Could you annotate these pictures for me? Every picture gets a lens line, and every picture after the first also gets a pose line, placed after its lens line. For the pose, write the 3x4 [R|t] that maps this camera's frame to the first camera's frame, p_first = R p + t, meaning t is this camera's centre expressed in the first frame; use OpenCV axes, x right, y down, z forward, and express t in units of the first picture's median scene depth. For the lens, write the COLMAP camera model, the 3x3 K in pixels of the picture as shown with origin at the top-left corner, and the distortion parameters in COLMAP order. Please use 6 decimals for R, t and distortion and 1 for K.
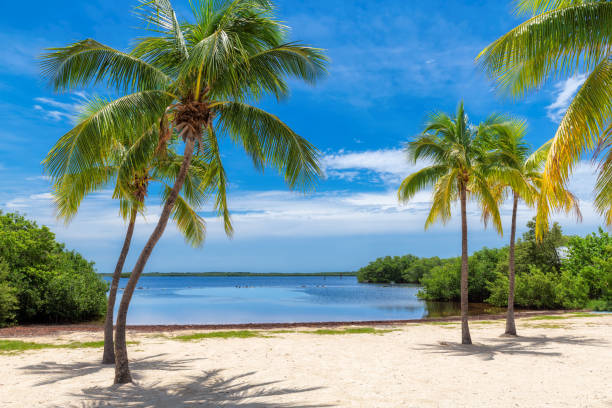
lens RADIAL K [[467.6, 0, 308.0], [0, 467.6, 187.0], [0, 0, 1]] dist [-0.003660, -0.003870]
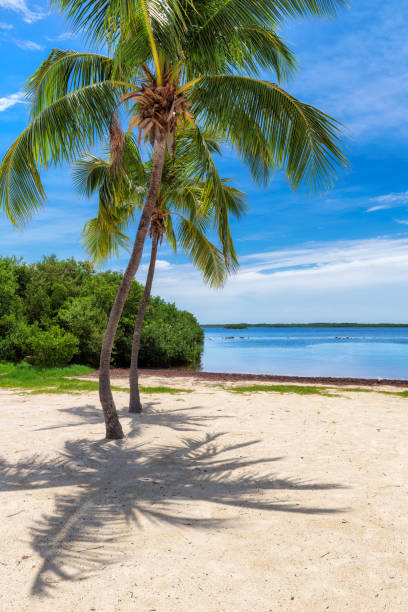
lens RADIAL K [[431.0, 0, 204.0], [0, 431.0, 306.0], [0, 0, 1]] dist [0.002958, 0.000789]
pose [[0.869383, -0.025002, -0.493506, 0.120495], [0.090925, 0.989760, 0.110034, 0.073636], [0.485701, -0.140534, 0.862754, 0.313314]]
